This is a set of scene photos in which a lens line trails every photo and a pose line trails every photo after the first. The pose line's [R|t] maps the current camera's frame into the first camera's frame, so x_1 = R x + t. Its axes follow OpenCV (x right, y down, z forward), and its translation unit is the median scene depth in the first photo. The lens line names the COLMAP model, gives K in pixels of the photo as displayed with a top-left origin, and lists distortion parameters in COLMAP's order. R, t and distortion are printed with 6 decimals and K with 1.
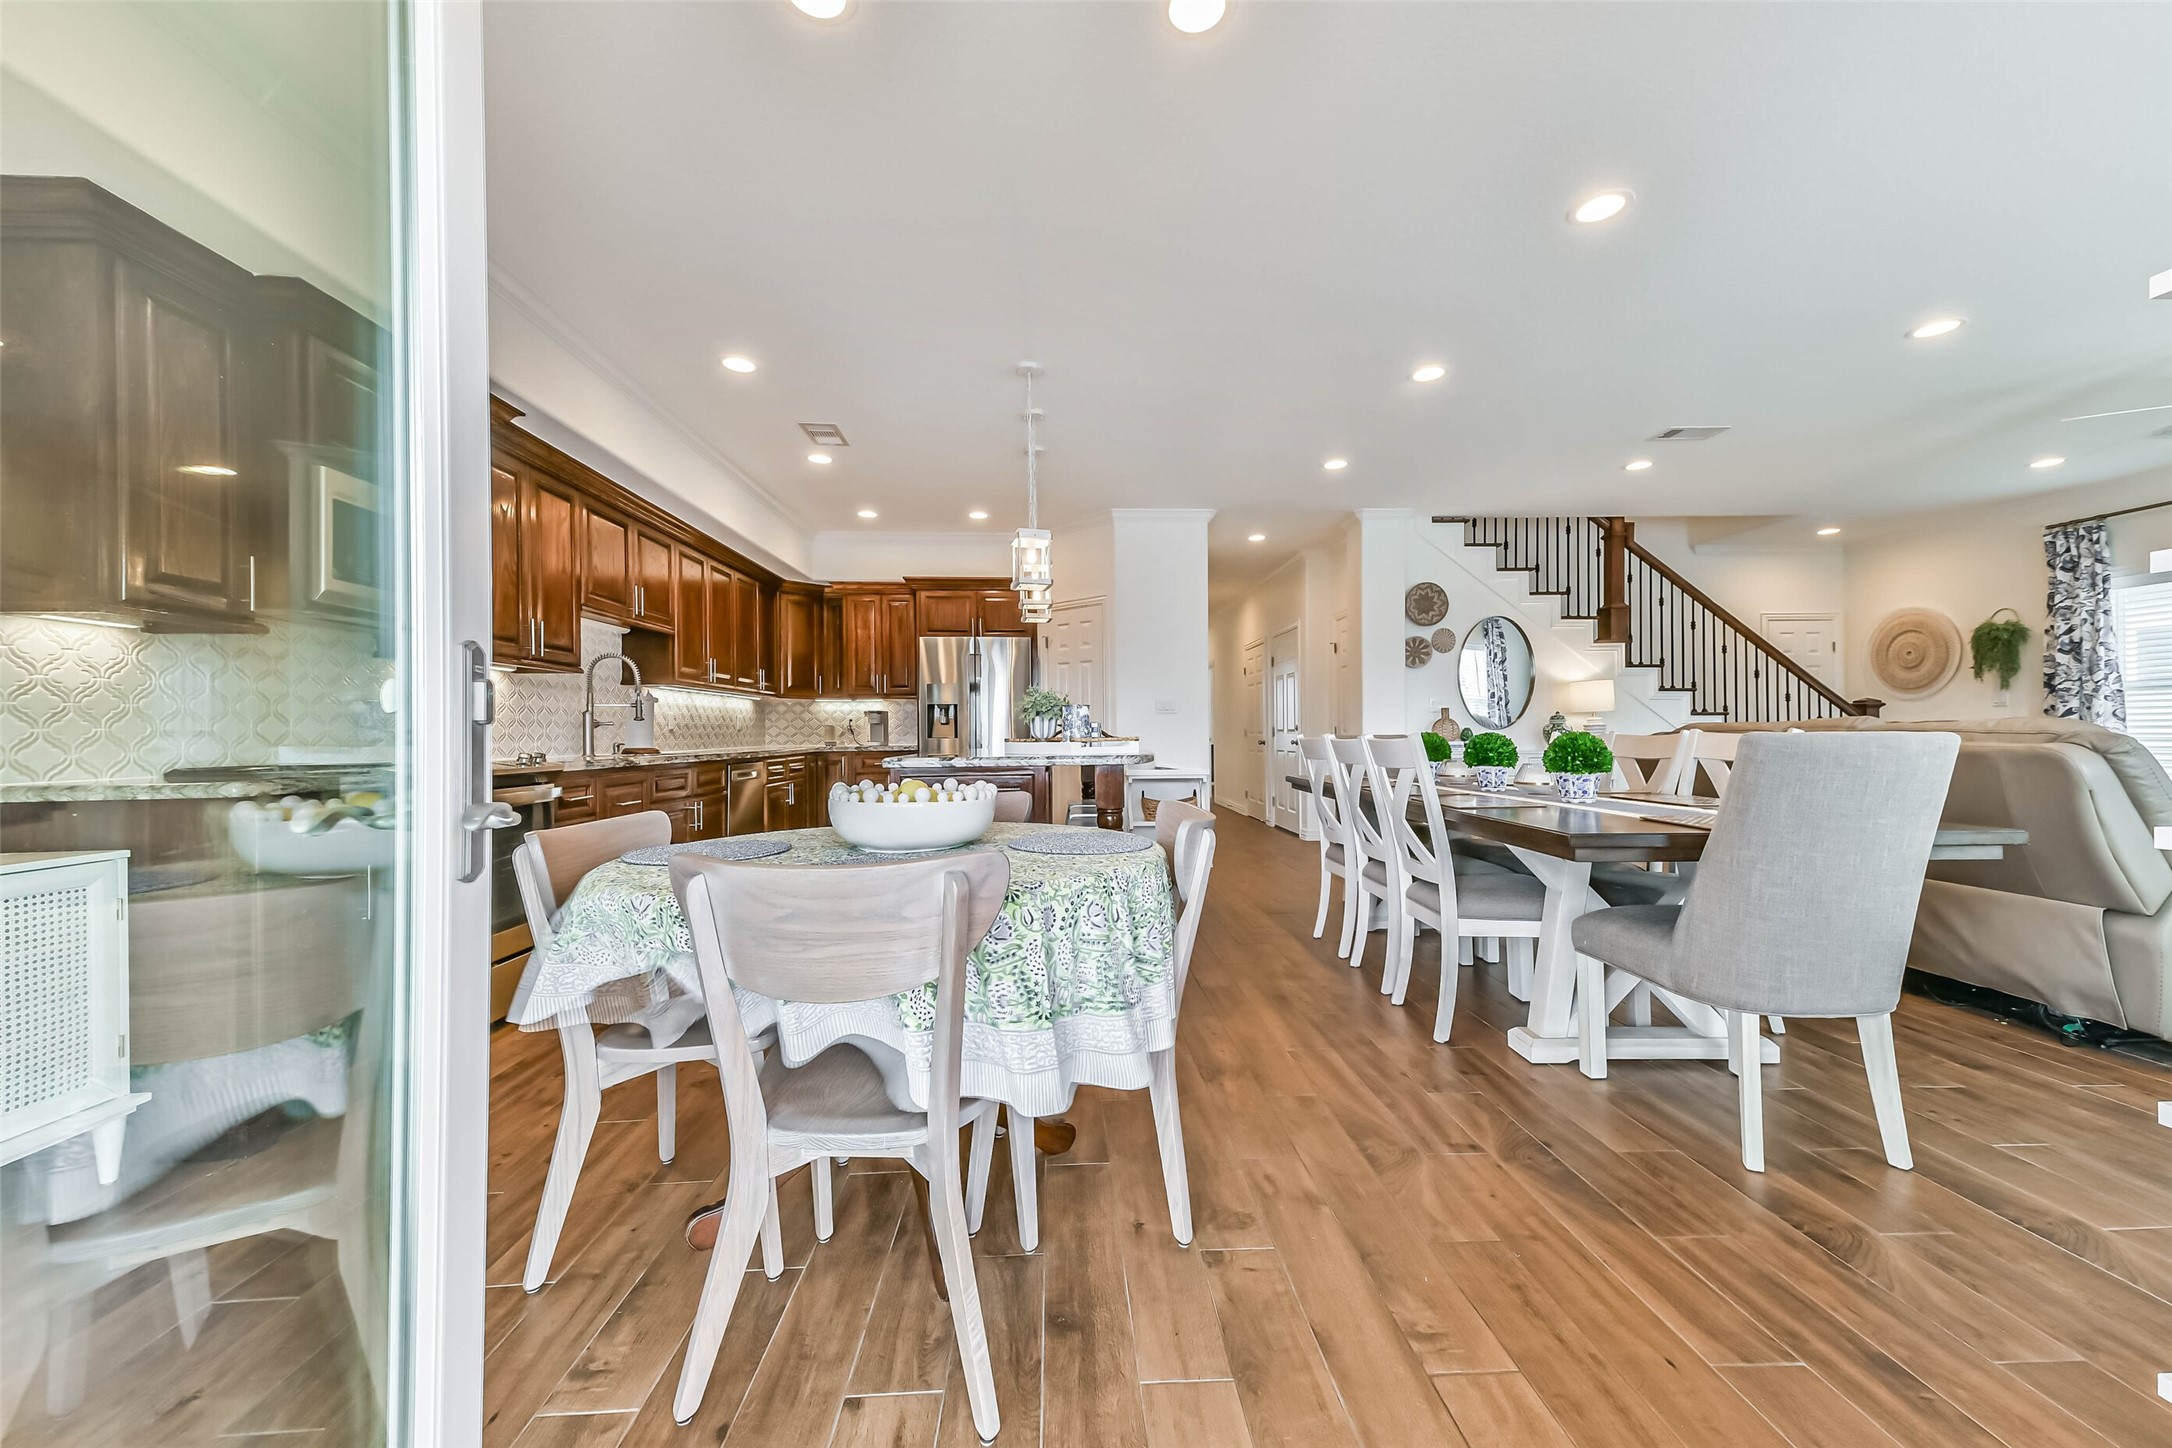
lens RADIAL K [[846.6, 0, 1073.9], [0, 846.6, 730.1], [0, 0, 1]] dist [0.028452, -0.005728]
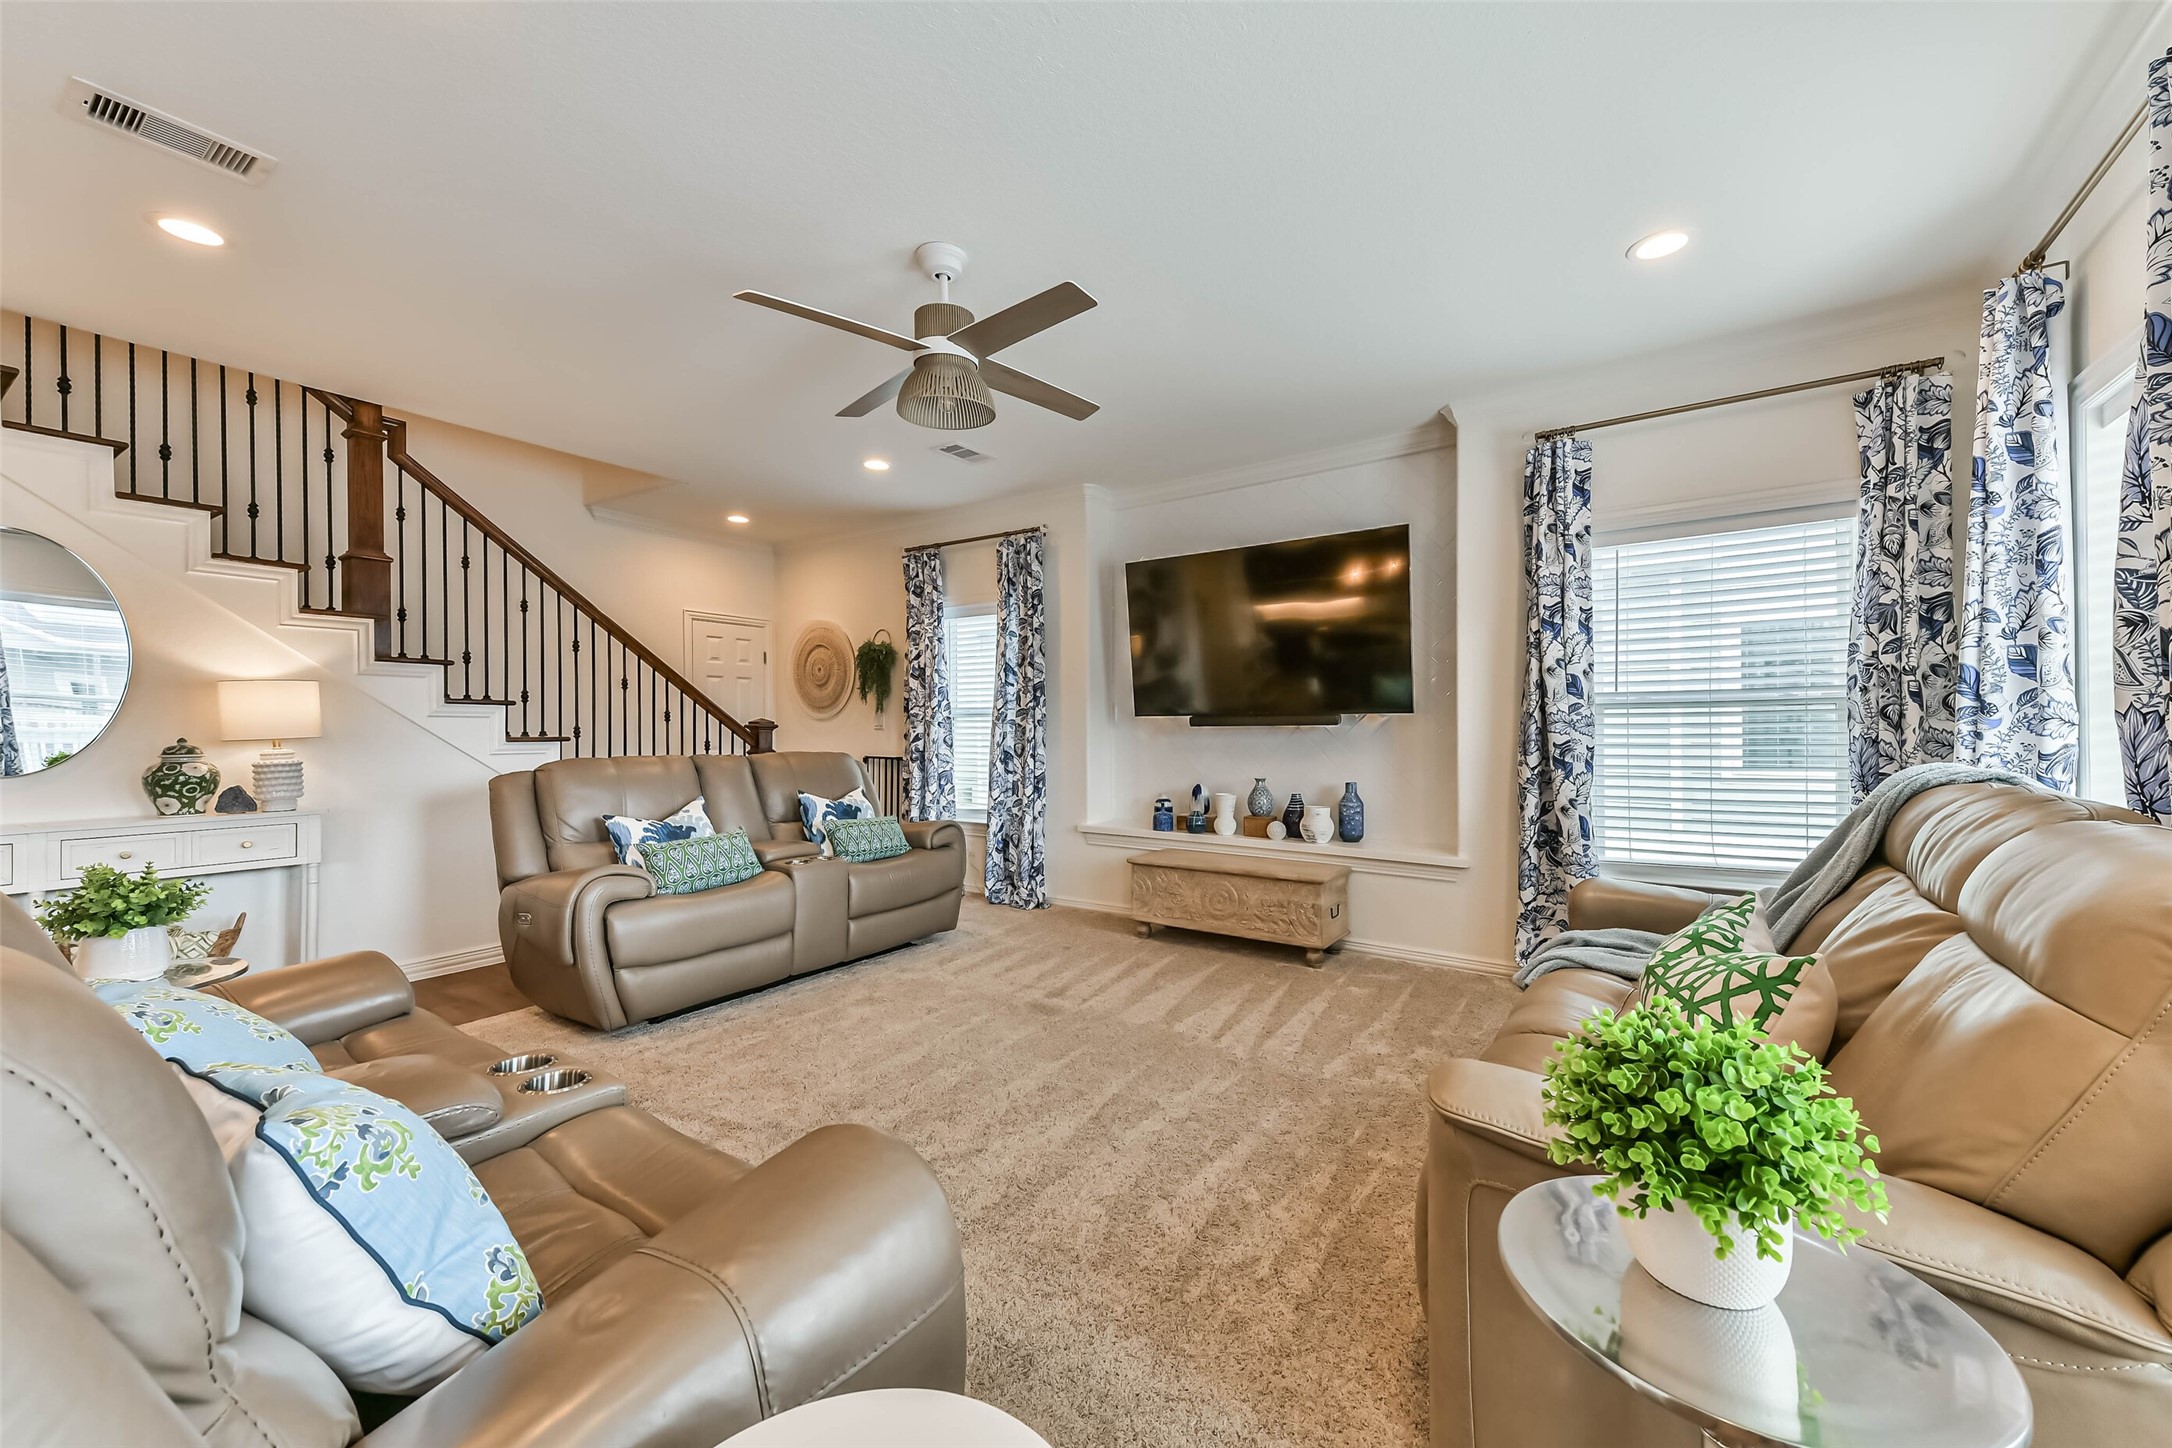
lens RADIAL K [[834.6, 0, 1088.9], [0, 834.6, 724.9], [0, 0, 1]] dist [0.064527, -0.000331]
pose [[0.596417, 0.008545, 0.802629, 0.469159], [-0.006569, 0.999962, -0.005764, -0.029512], [-0.802648, -0.001834, 0.596450, 0.257571]]
